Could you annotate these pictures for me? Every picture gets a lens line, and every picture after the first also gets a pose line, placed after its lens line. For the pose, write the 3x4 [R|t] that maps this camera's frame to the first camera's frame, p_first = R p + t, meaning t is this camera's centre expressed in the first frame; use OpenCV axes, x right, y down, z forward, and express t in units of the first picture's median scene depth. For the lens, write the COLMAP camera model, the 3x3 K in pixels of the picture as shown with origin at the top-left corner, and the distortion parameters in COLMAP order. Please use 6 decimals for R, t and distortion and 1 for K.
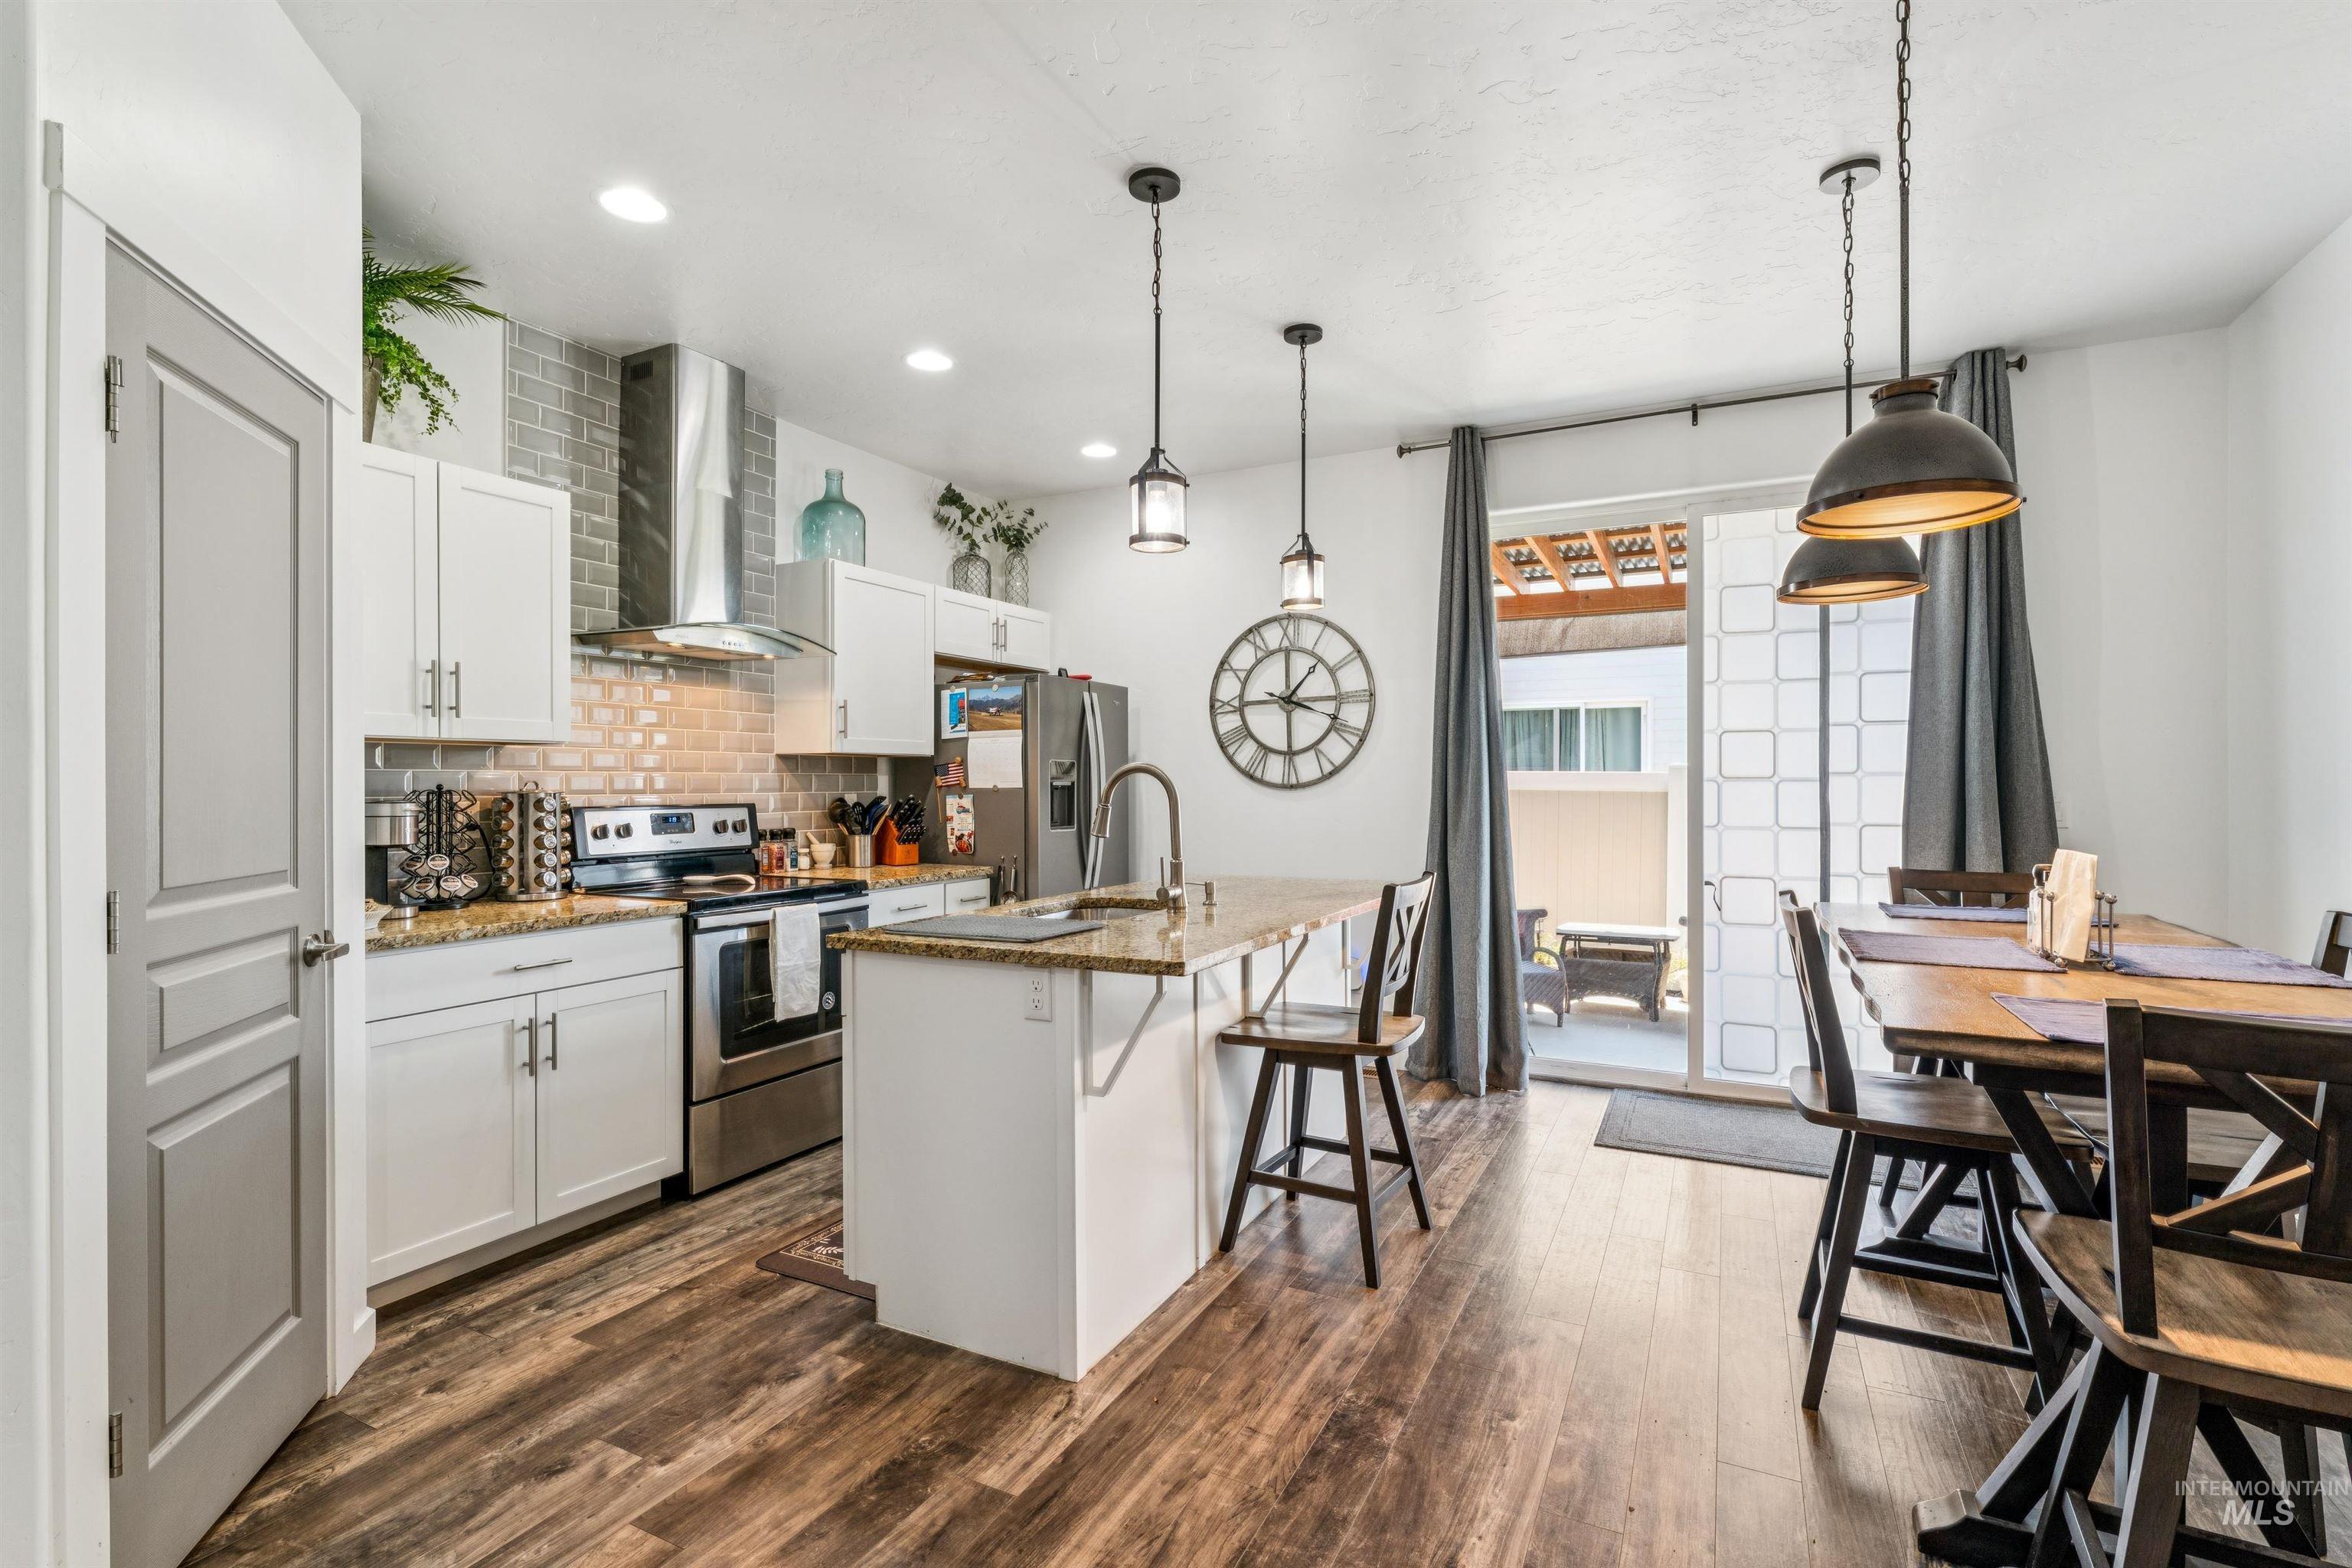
lens RADIAL K [[1083.8, 0, 1173.6], [0, 1083.8, 787.2], [0, 0, 1]] dist [0.001848, 0.000378]
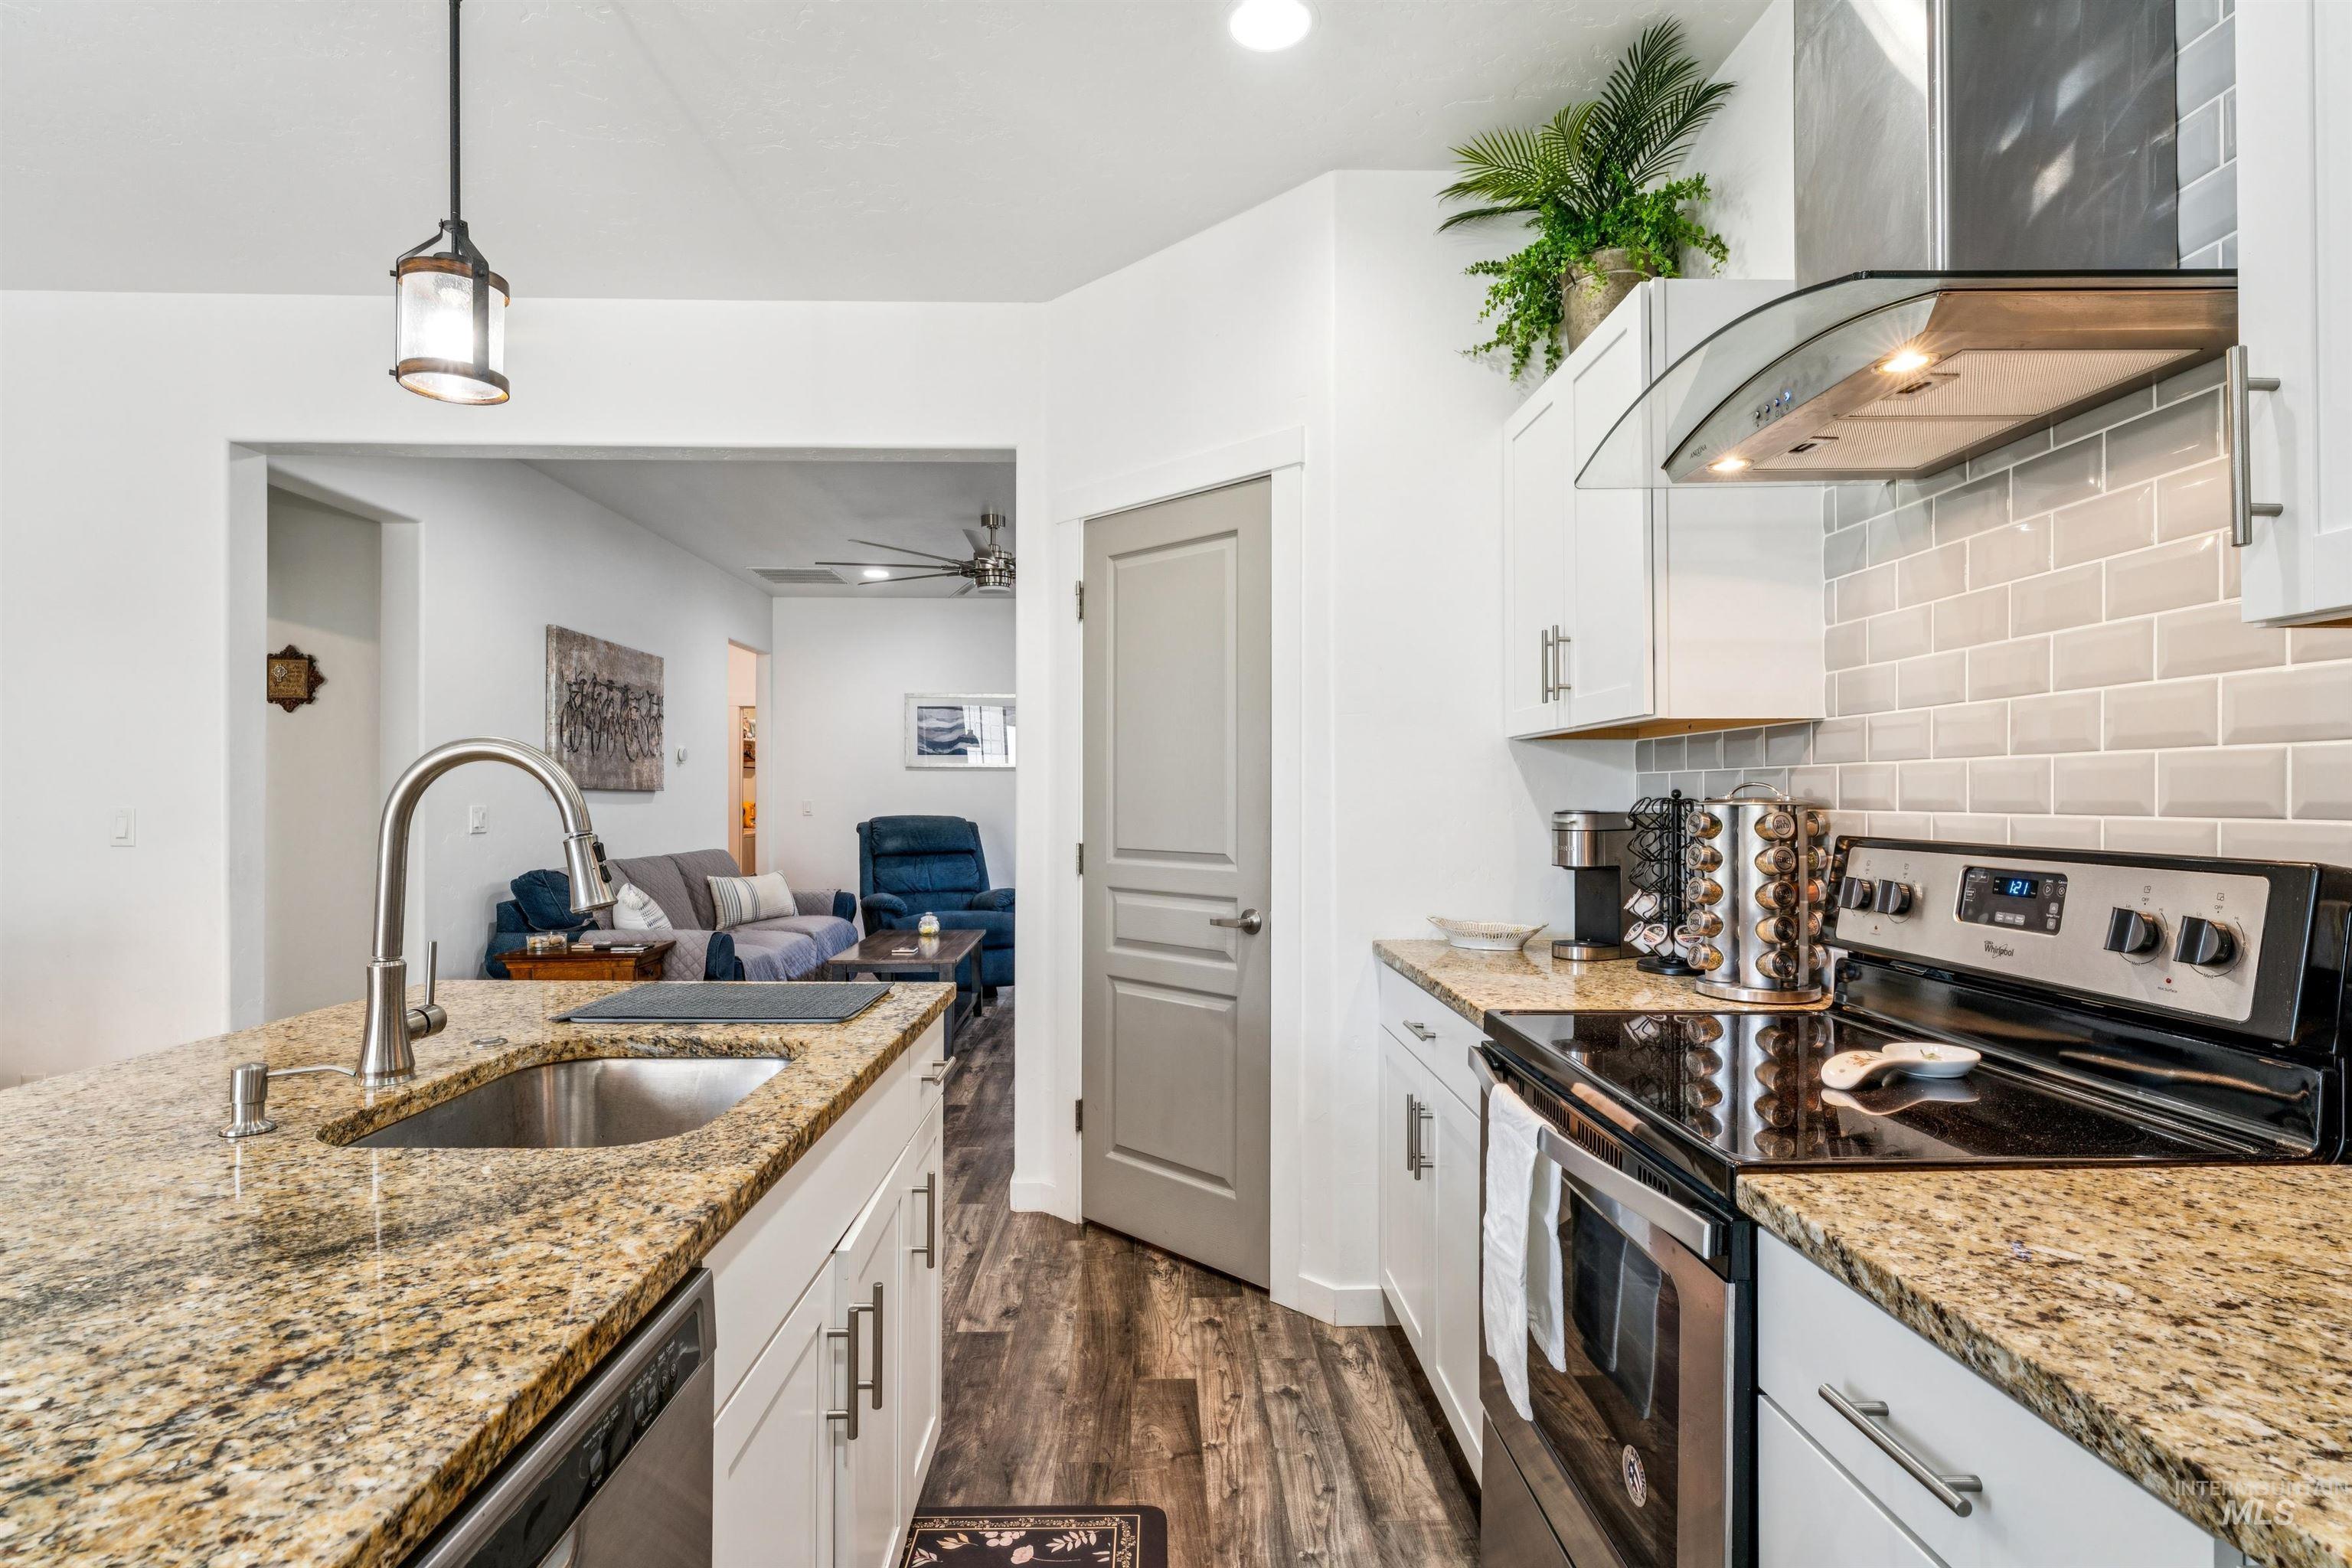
lens RADIAL K [[1153.1, 0, 1172.5], [0, 1153.1, 790.6], [0, 0, 1]] dist [-0.001983, -0.000147]
pose [[-0.878244, -0.000952, -0.478212, -0.033380], [-0.001290, 0.999999, 0.000379, -0.001247], [0.478211, 0.000950, -0.878244, 1.014187]]
